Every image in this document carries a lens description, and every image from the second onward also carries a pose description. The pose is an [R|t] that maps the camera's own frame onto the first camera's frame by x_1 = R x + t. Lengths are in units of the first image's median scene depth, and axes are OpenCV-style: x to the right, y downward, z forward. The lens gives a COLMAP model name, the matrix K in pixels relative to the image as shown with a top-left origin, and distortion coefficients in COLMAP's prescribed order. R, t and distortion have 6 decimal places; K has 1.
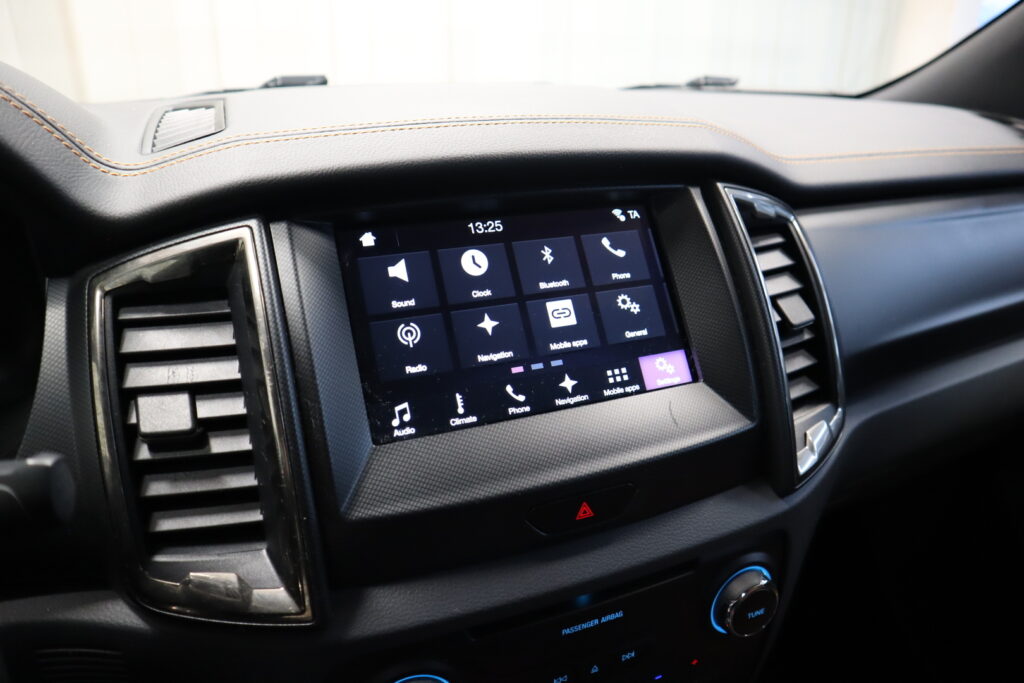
lens RADIAL K [[712.4, 0, 512.0], [0, 712.4, 341.5], [0, 0, 1]] dist [-0.124323, 0.077225]
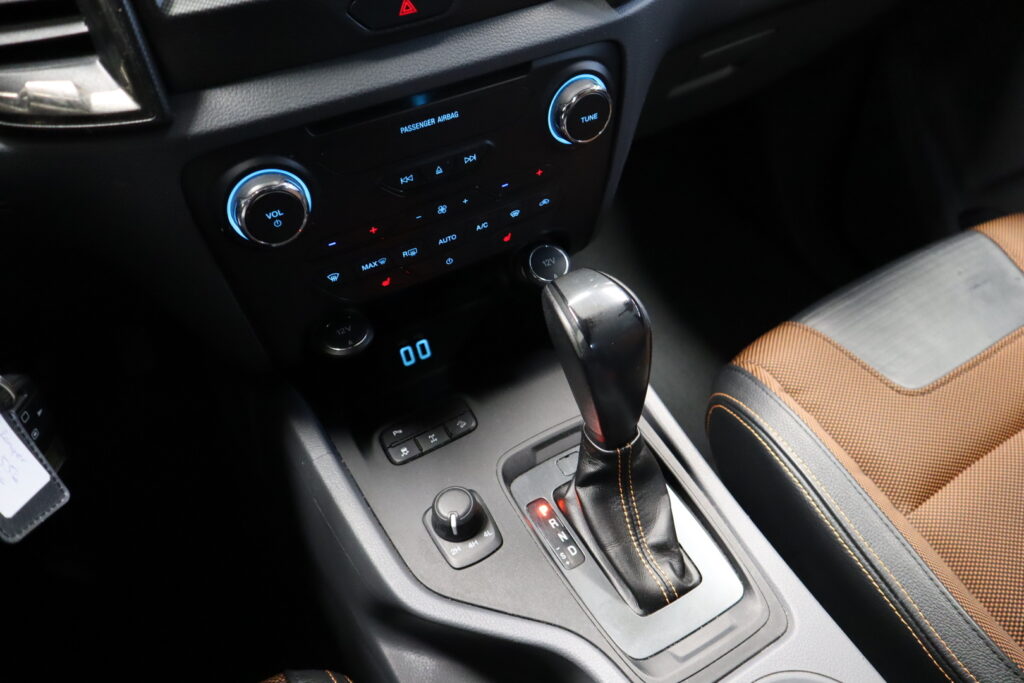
lens RADIAL K [[712.4, 0, 512.0], [0, 712.4, 341.5], [0, 0, 1]] dist [-0.124323, 0.077225]
pose [[0.994186, -0.092729, 0.054732, 0.154992], [0.060583, 0.901929, 0.427614, 0.257410], [-0.089016, -0.421812, 0.902303, -0.143864]]
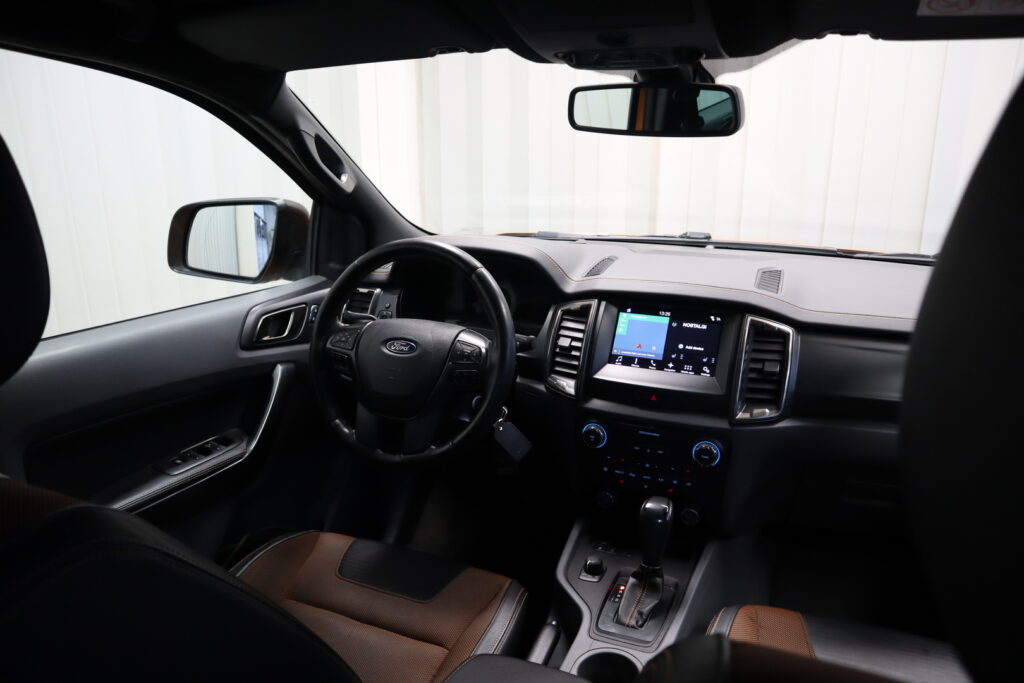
lens RADIAL K [[712.4, 0, 512.0], [0, 712.4, 341.5], [0, 0, 1]] dist [-0.124323, 0.077225]
pose [[0.686288, 0.207264, -0.697174, 1.970912], [-0.261948, 0.964649, 0.028924, 0.055720], [0.678523, 0.162772, 0.716319, -1.970729]]
